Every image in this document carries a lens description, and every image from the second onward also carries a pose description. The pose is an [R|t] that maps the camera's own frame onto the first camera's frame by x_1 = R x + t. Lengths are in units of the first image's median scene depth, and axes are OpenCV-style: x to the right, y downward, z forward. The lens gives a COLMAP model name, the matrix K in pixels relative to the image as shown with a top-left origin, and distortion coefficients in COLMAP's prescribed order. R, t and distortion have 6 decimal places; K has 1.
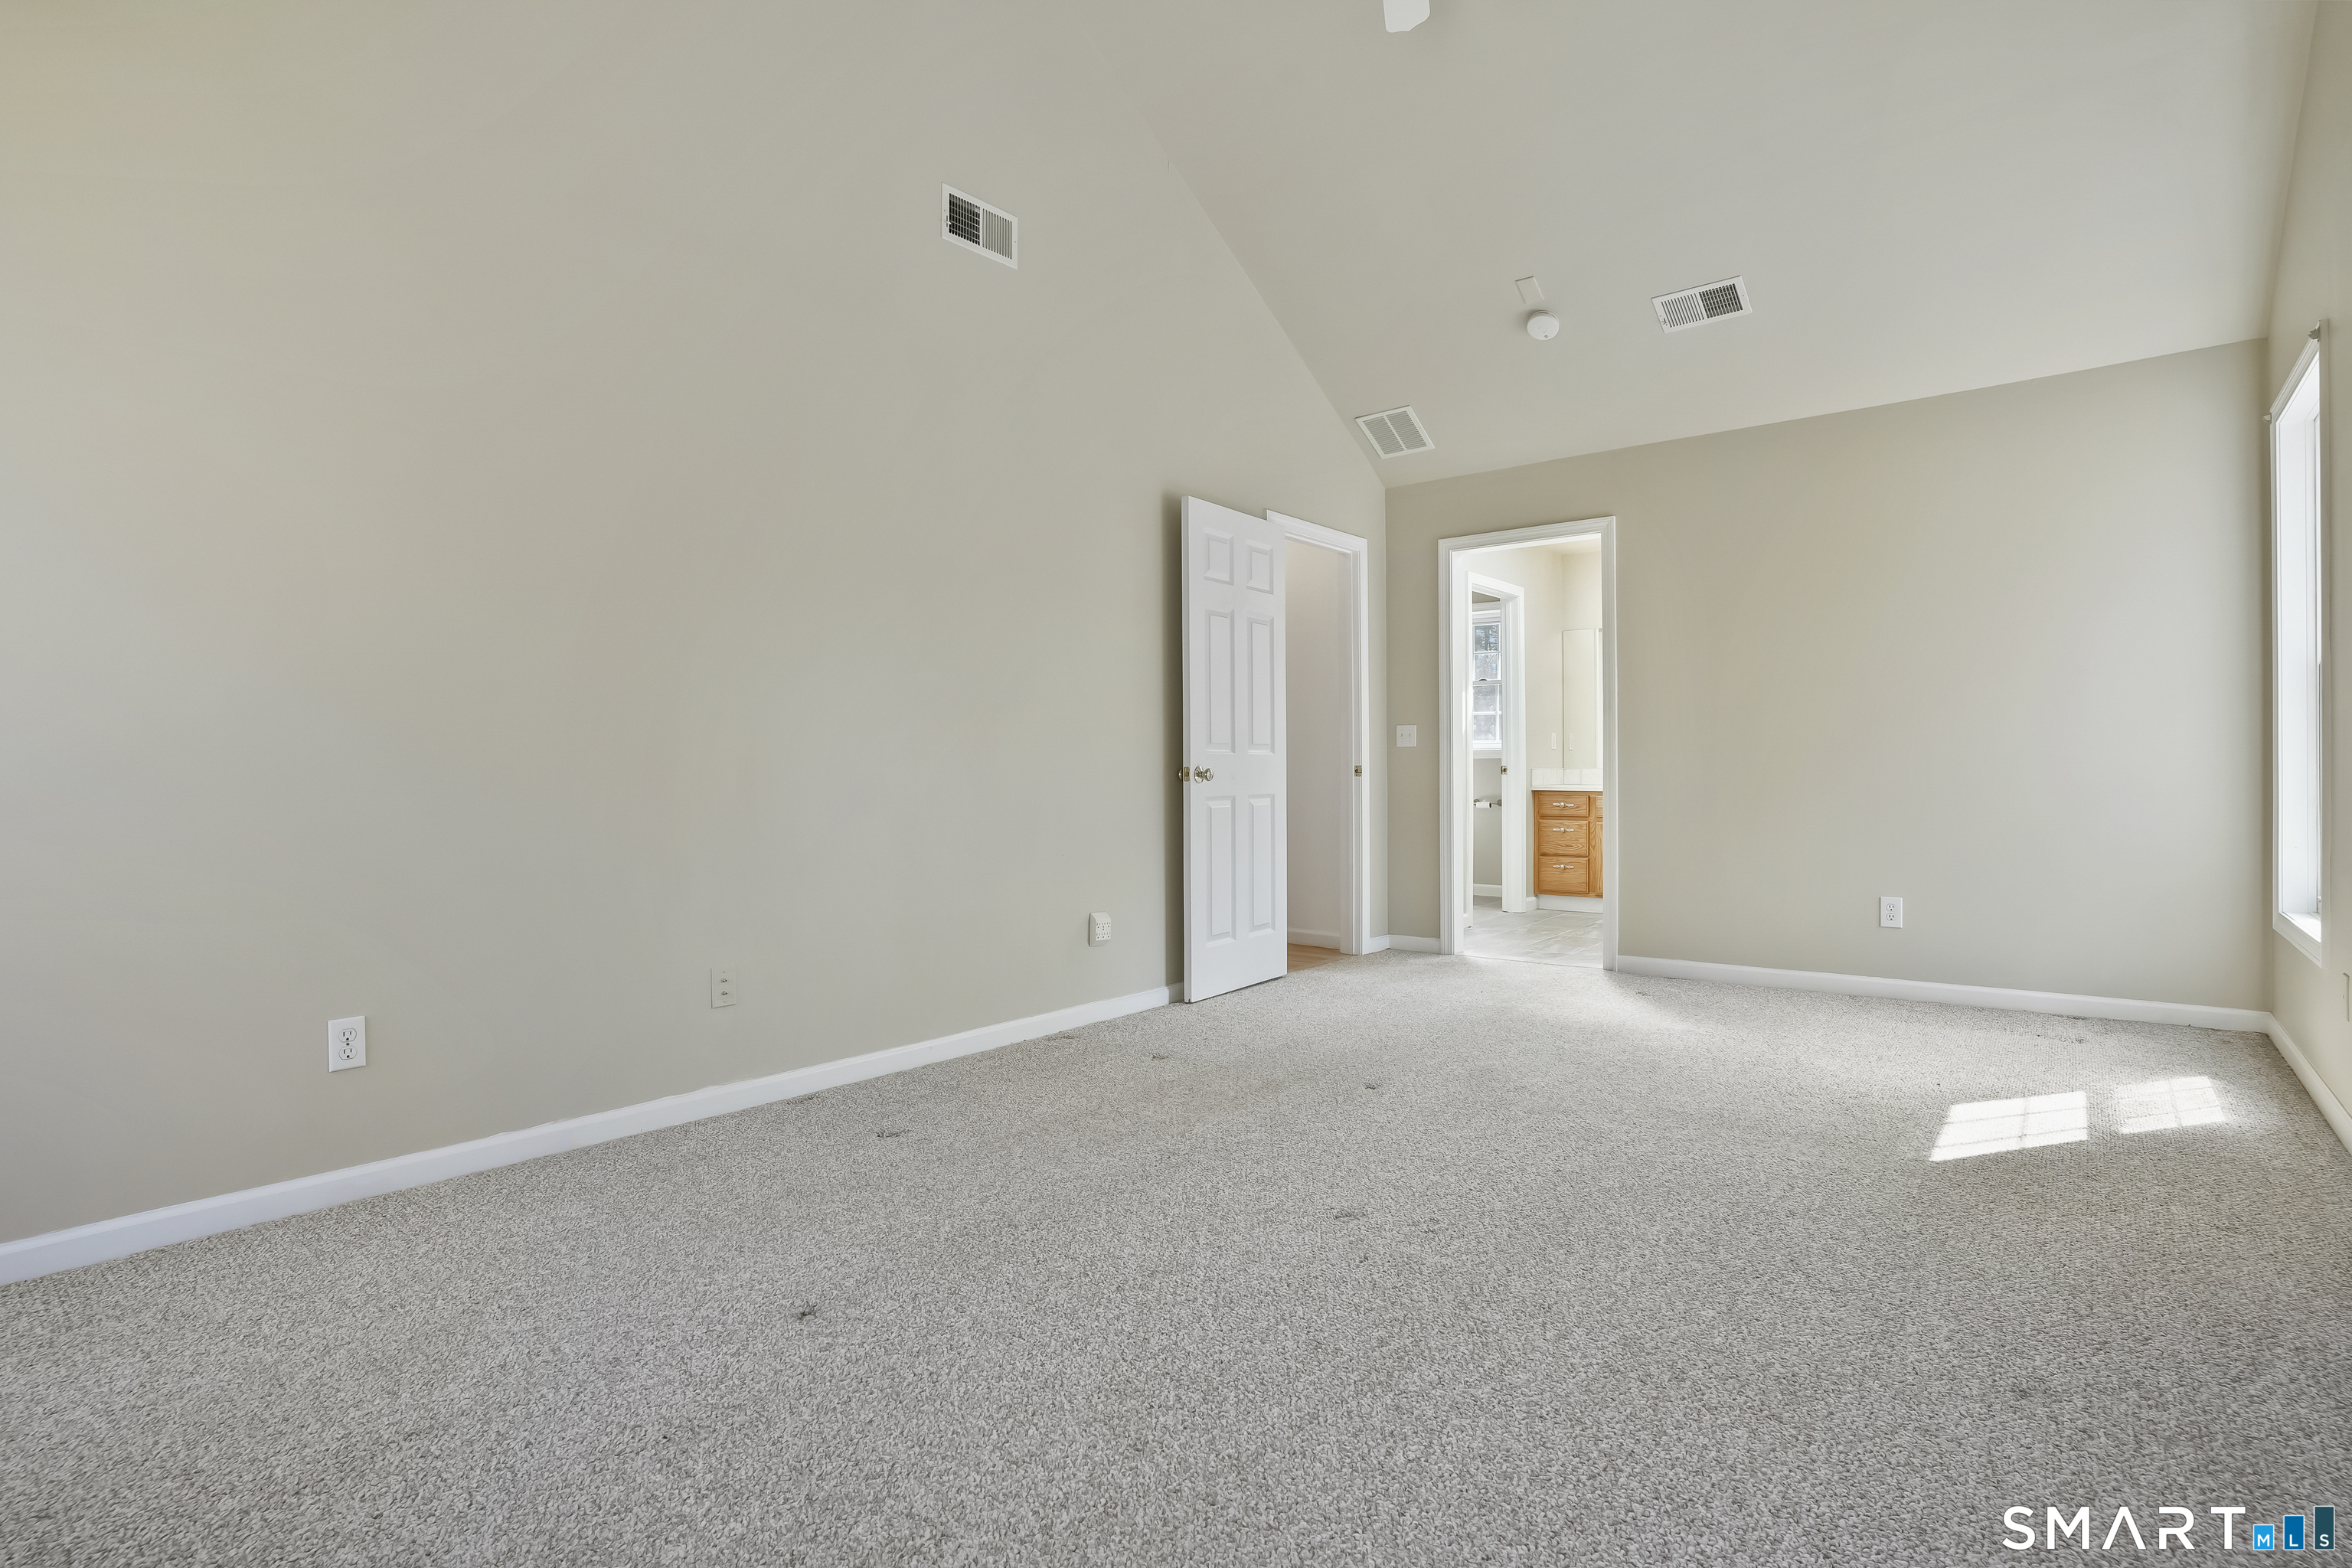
lens RADIAL K [[1148.2, 0, 1168.1], [0, 1148.2, 774.5], [0, 0, 1]] dist [-0.052650, 0.006537]
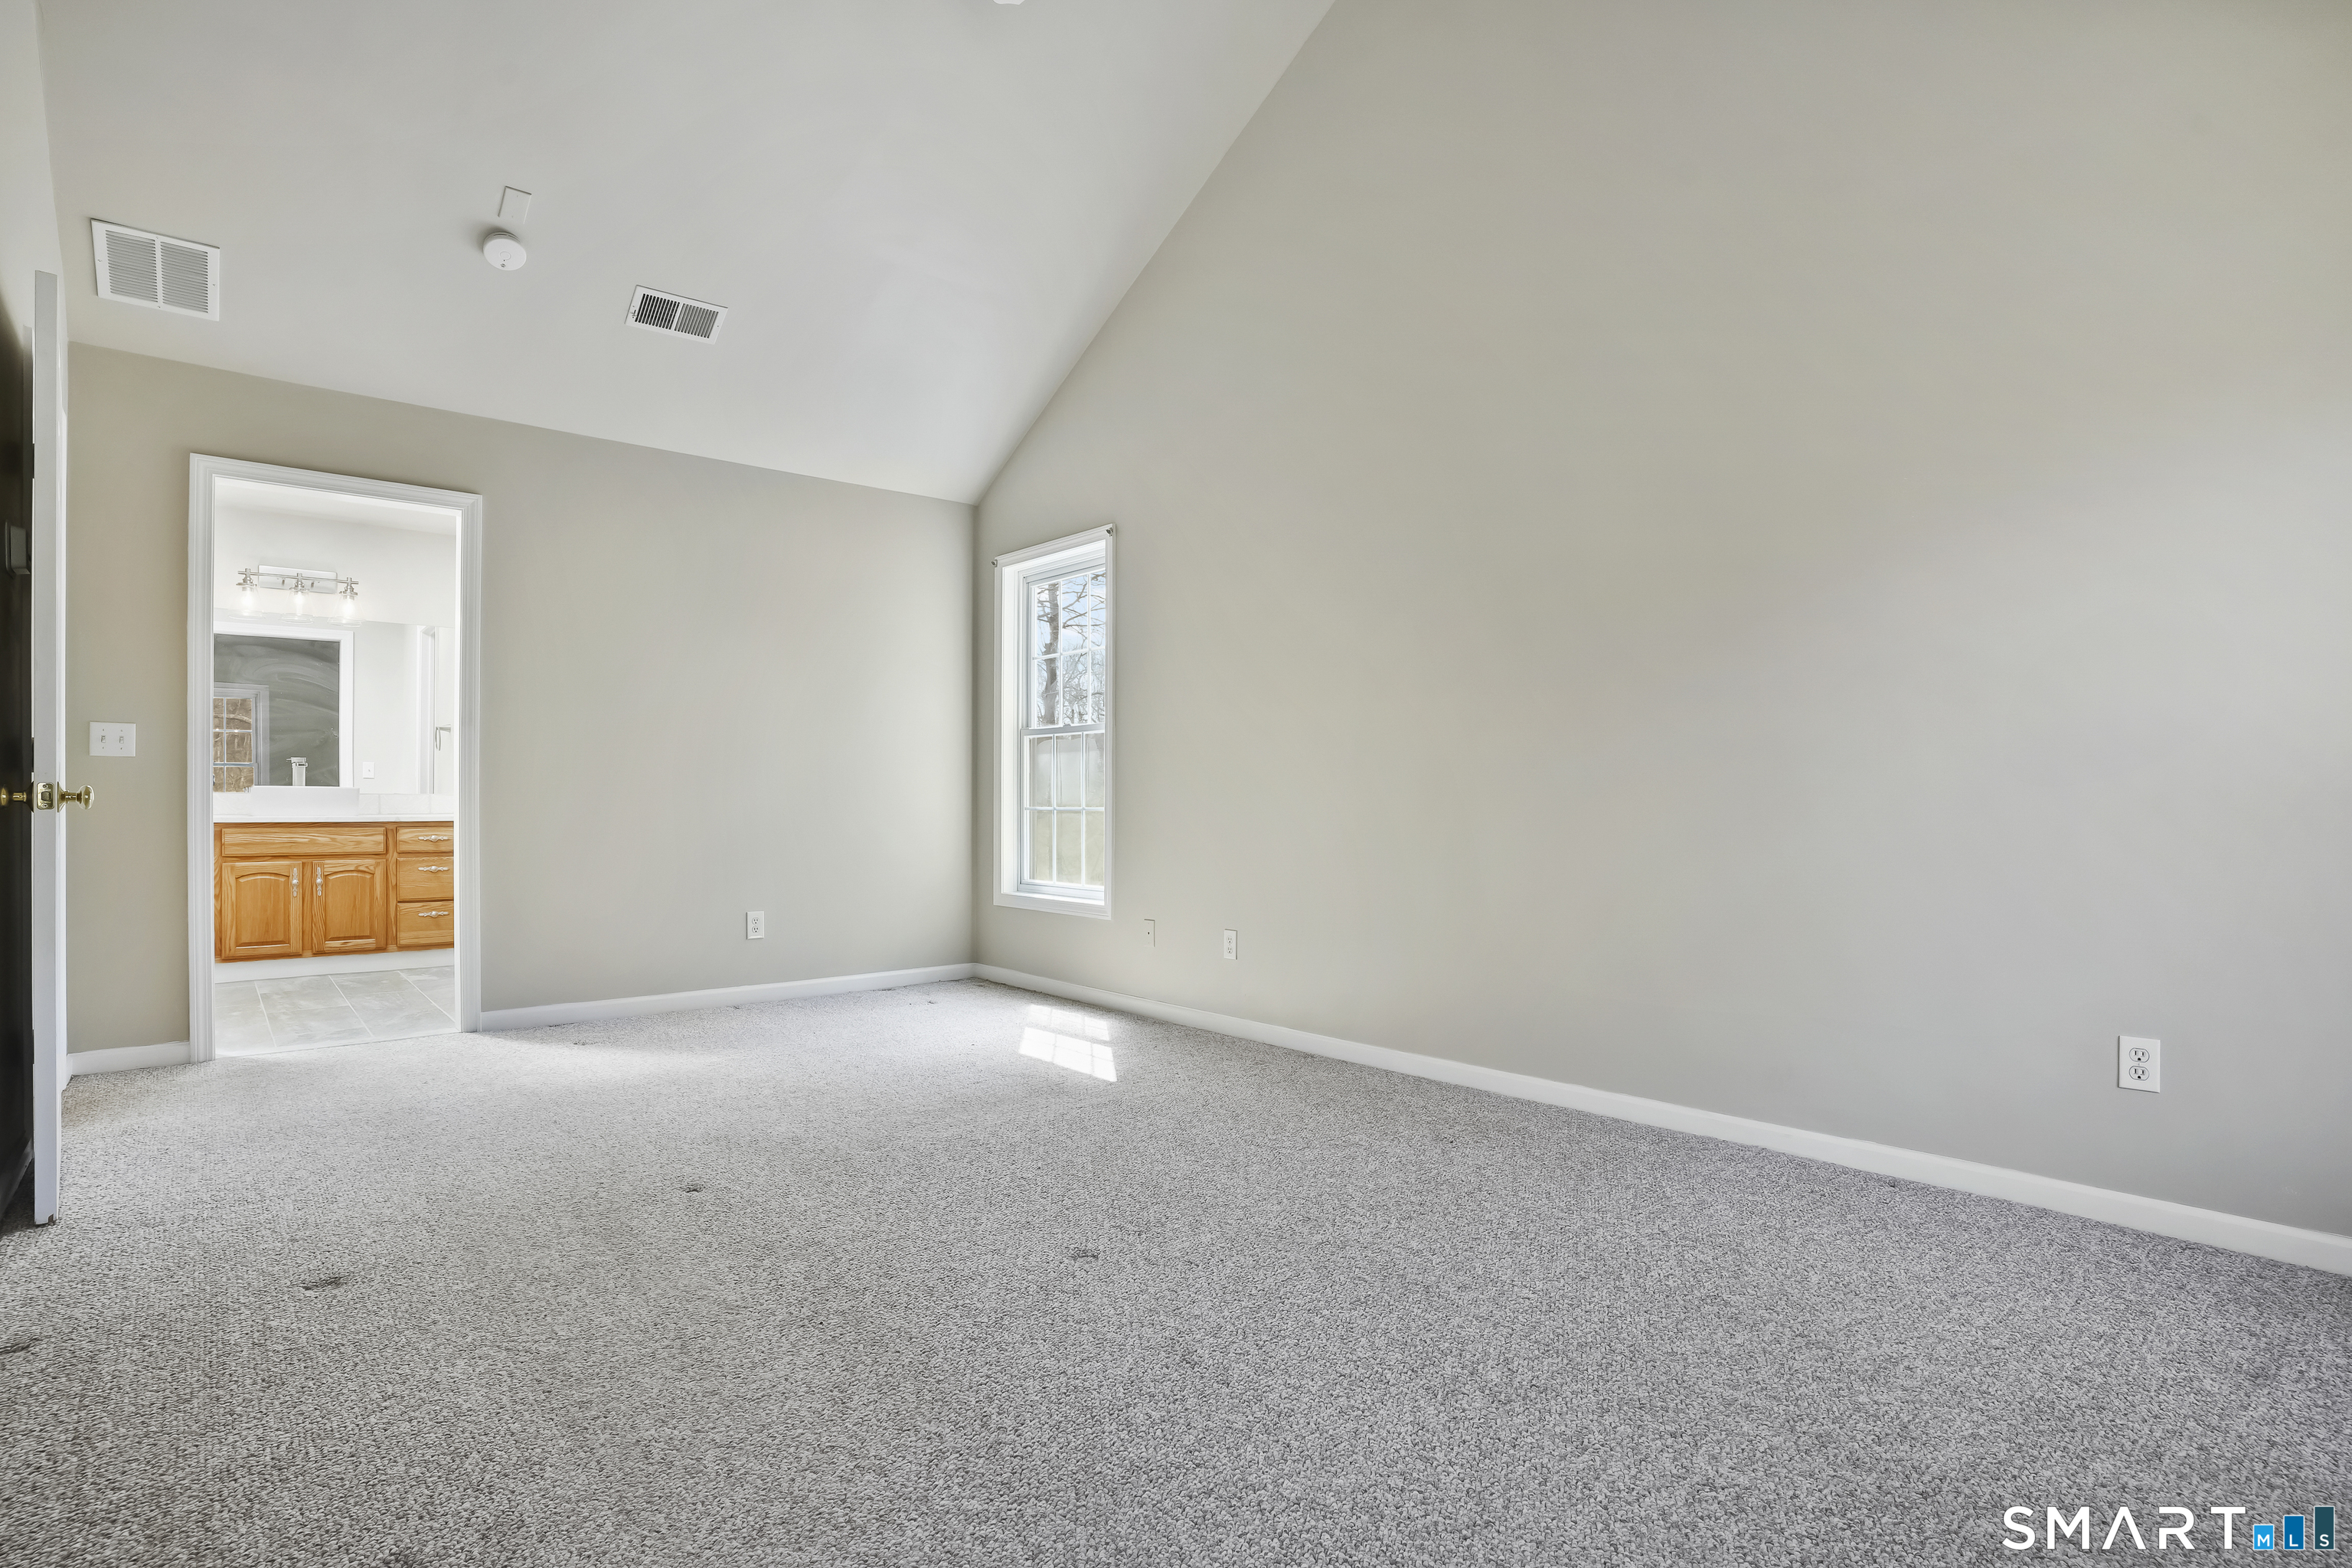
lens RADIAL K [[1148.2, 0, 1189.5], [0, 1148.2, 824.5], [0, 0, 1]] dist [-0.052650, 0.006537]
pose [[0.155434, -0.014752, 0.987736, -0.354199], [-0.005256, 0.999862, 0.015761, 0.002027], [-0.987832, -0.007641, 0.155335, 0.346738]]
